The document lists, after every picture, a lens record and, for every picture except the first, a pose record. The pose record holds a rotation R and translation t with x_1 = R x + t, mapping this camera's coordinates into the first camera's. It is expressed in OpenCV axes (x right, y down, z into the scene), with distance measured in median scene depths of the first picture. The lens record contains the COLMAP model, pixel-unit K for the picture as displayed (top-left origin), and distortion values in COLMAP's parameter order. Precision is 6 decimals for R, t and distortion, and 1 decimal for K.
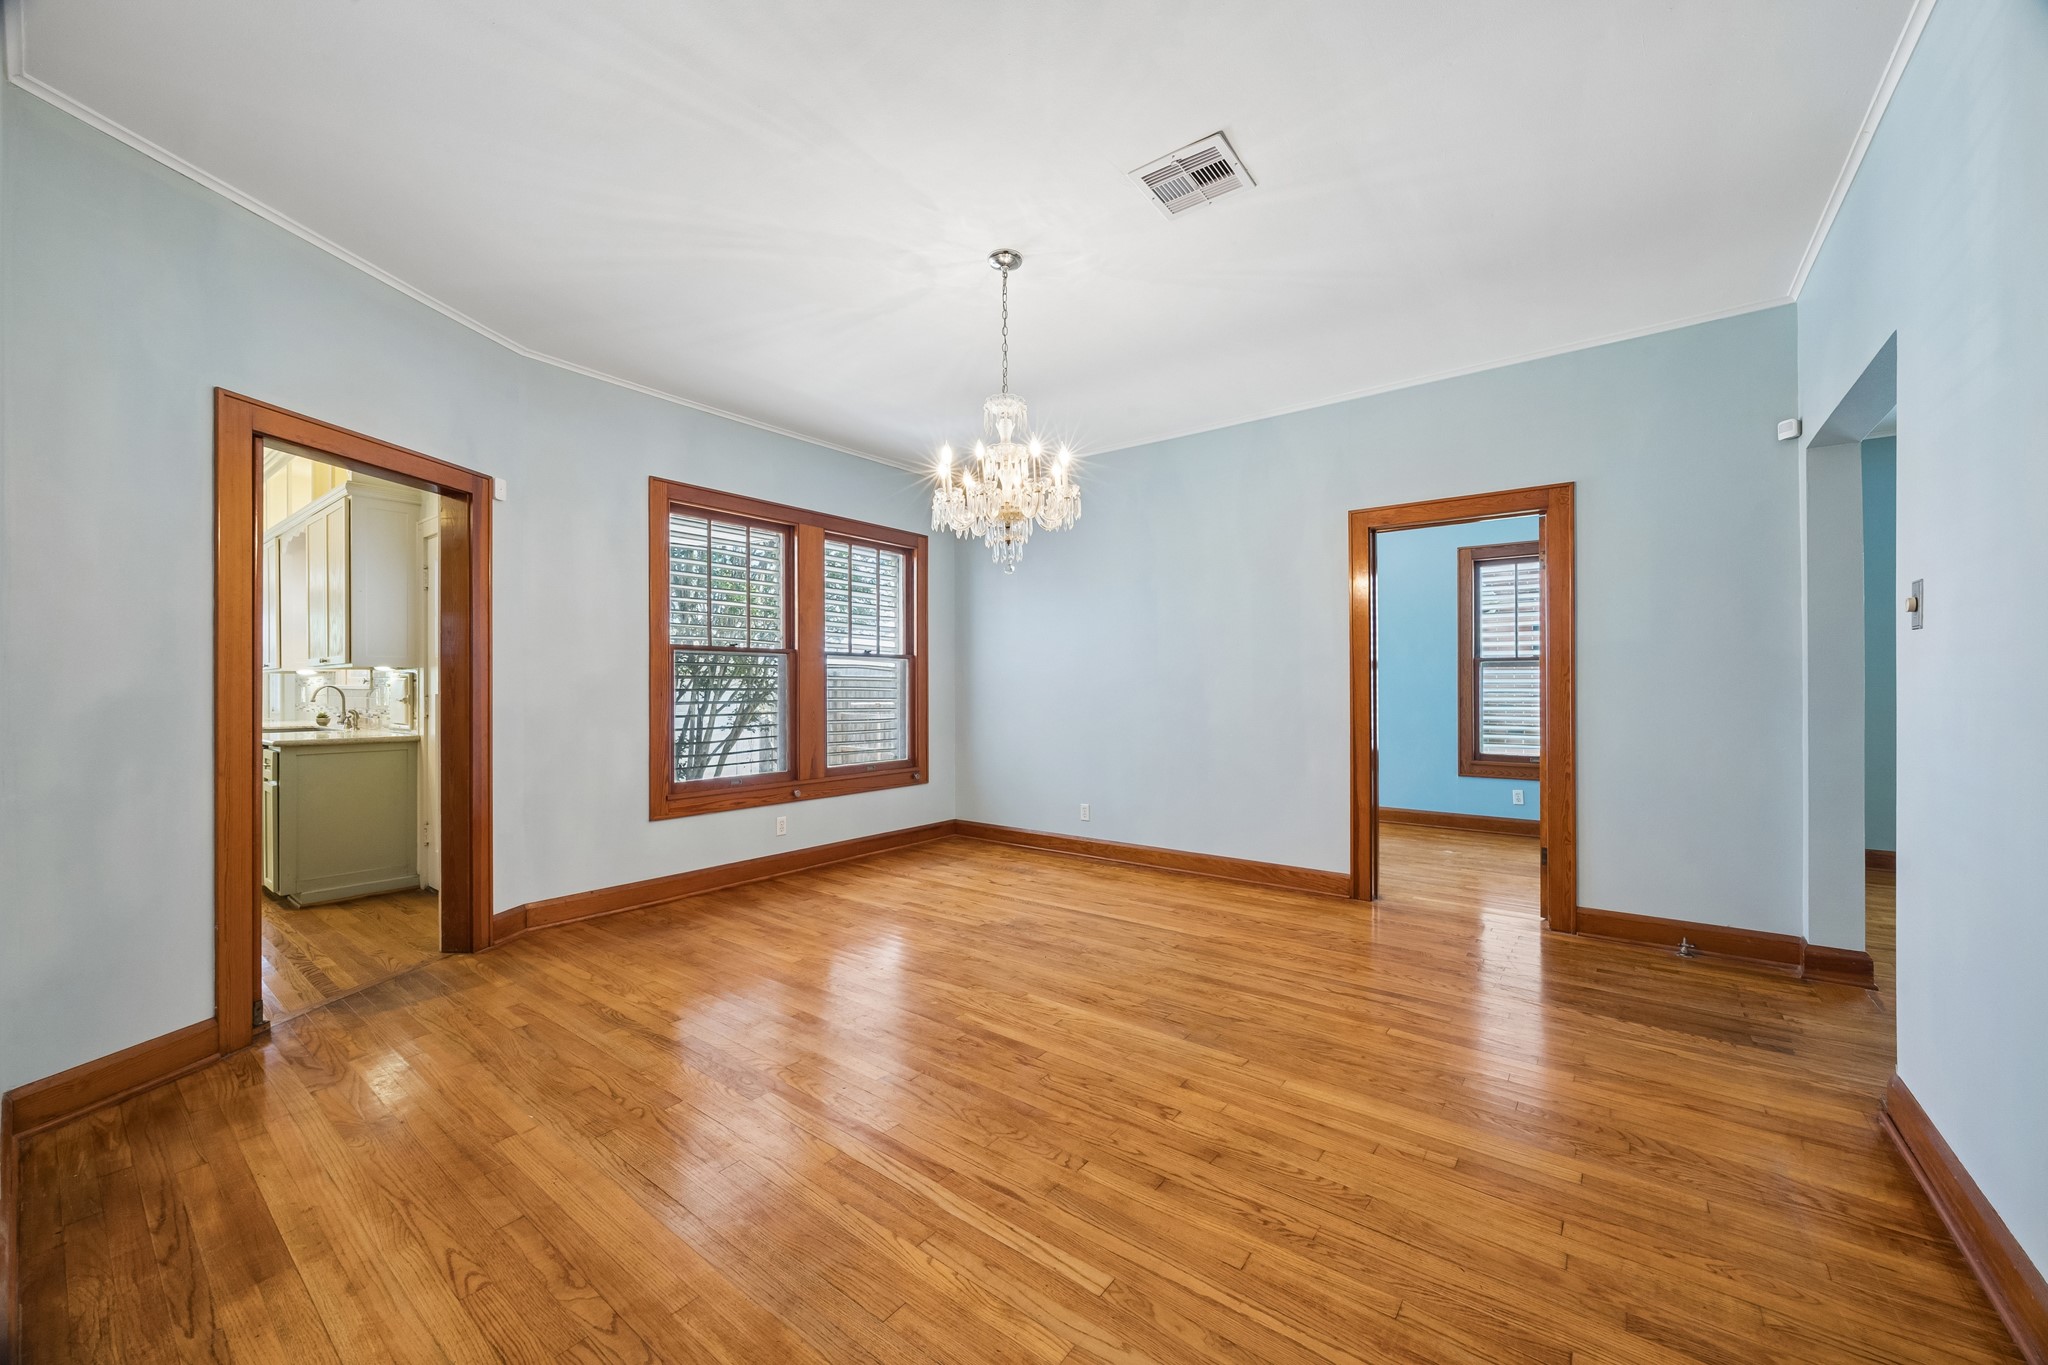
lens RADIAL K [[811.4, 0, 1028.7], [0, 811.4, 693.6], [0, 0, 1]] dist [-0.000237, 0.000050]
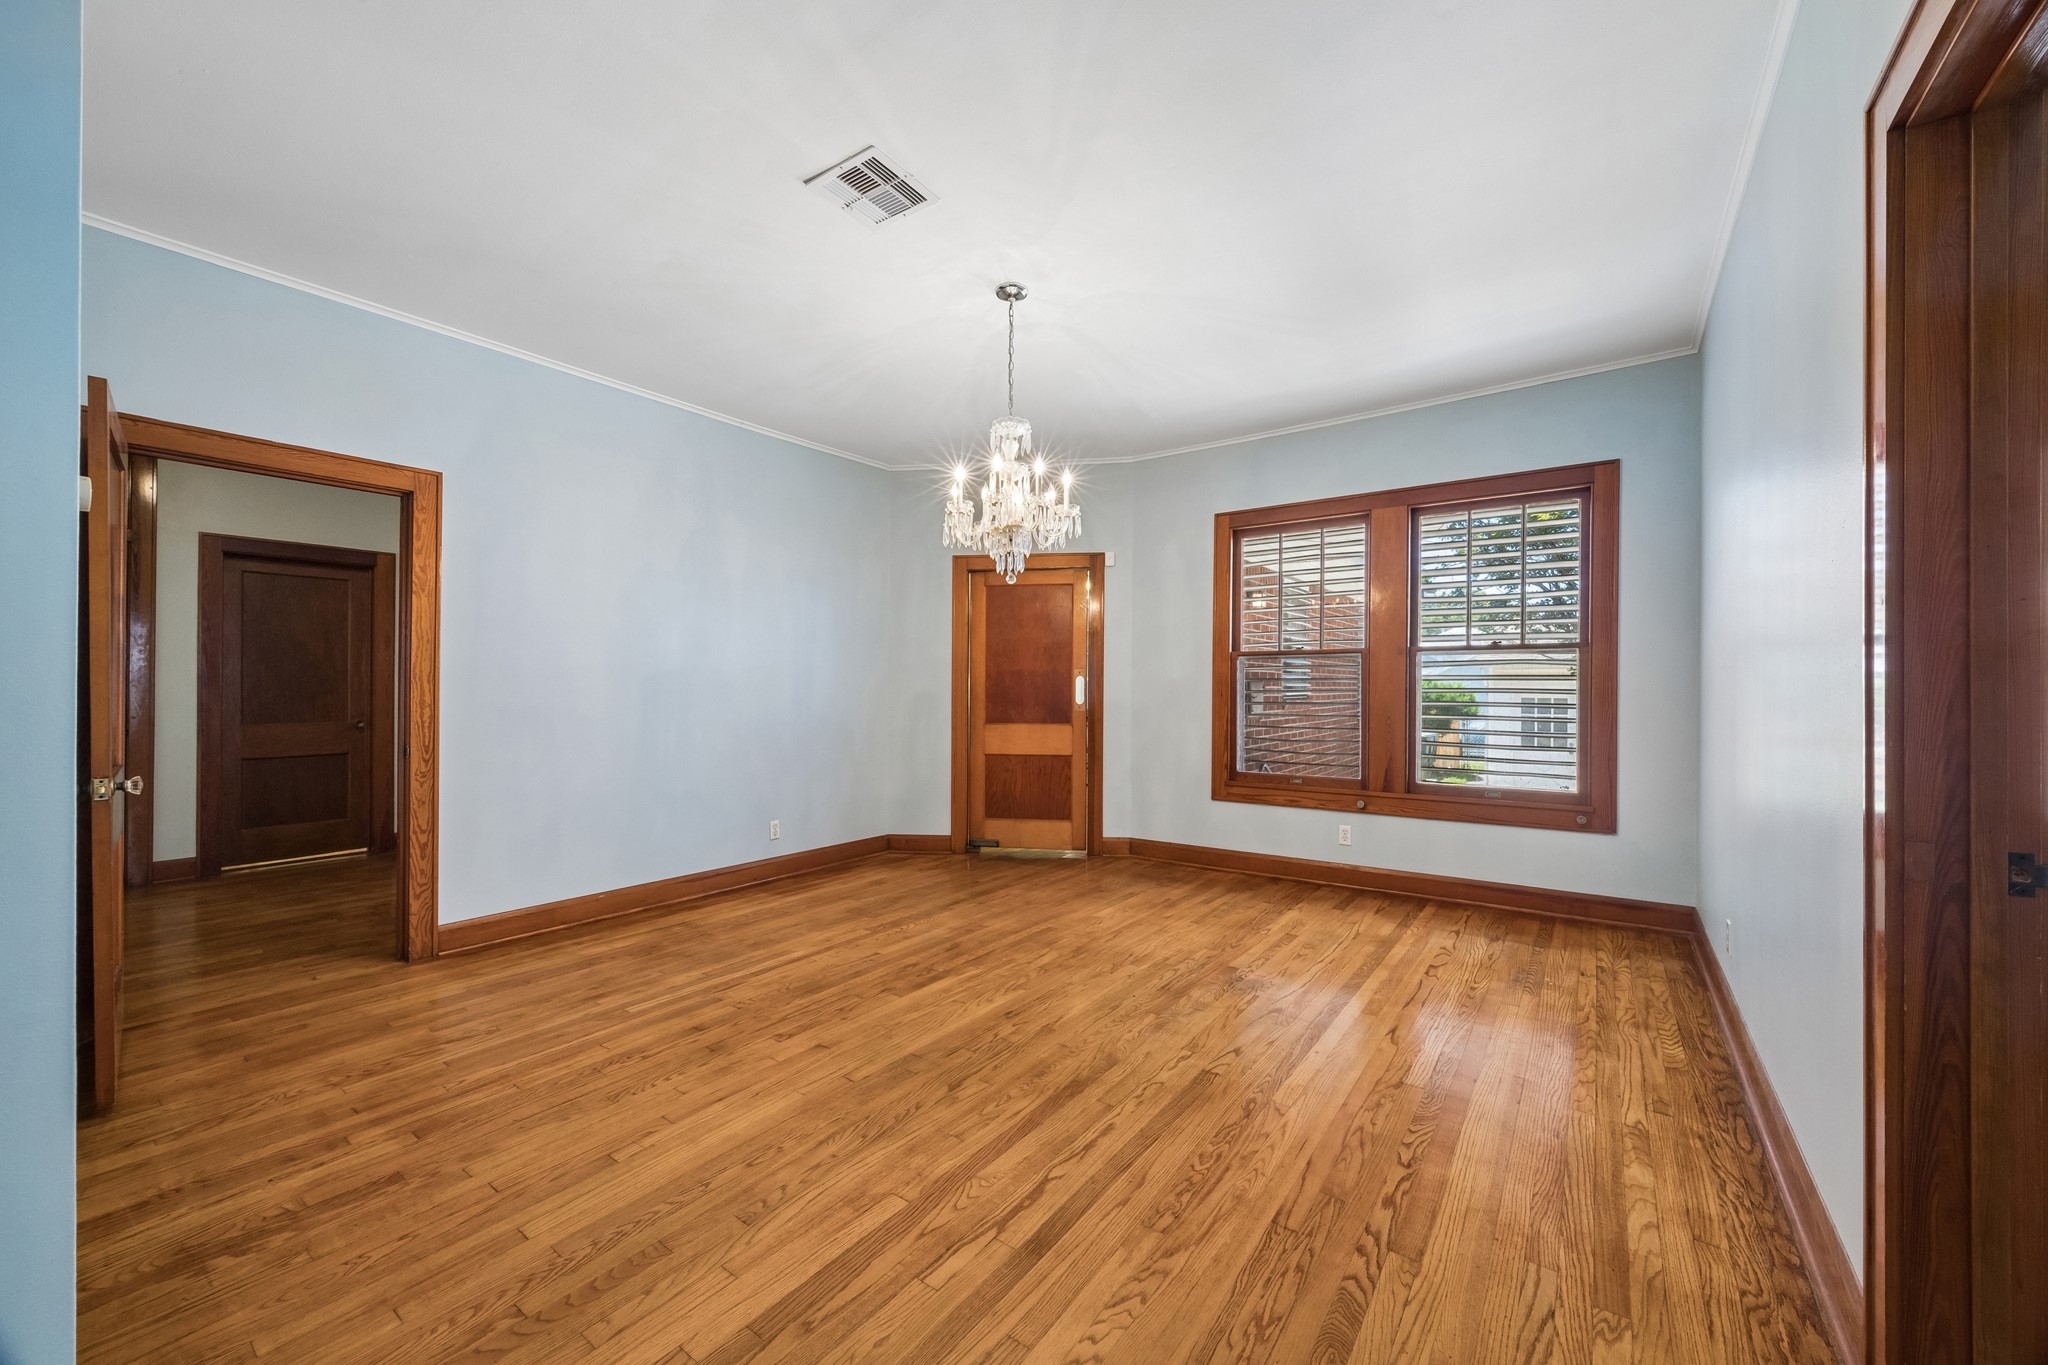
lens RADIAL K [[811.4, 0, 1034.8], [0, 811.4, 692.5], [0, 0, 1]] dist [-0.000237, 0.000050]
pose [[-0.008271, 0.005692, -0.999950, 0.756945], [-0.006513, 0.999962, 0.005746, -0.008037], [0.999945, 0.006560, -0.008234, 0.754600]]
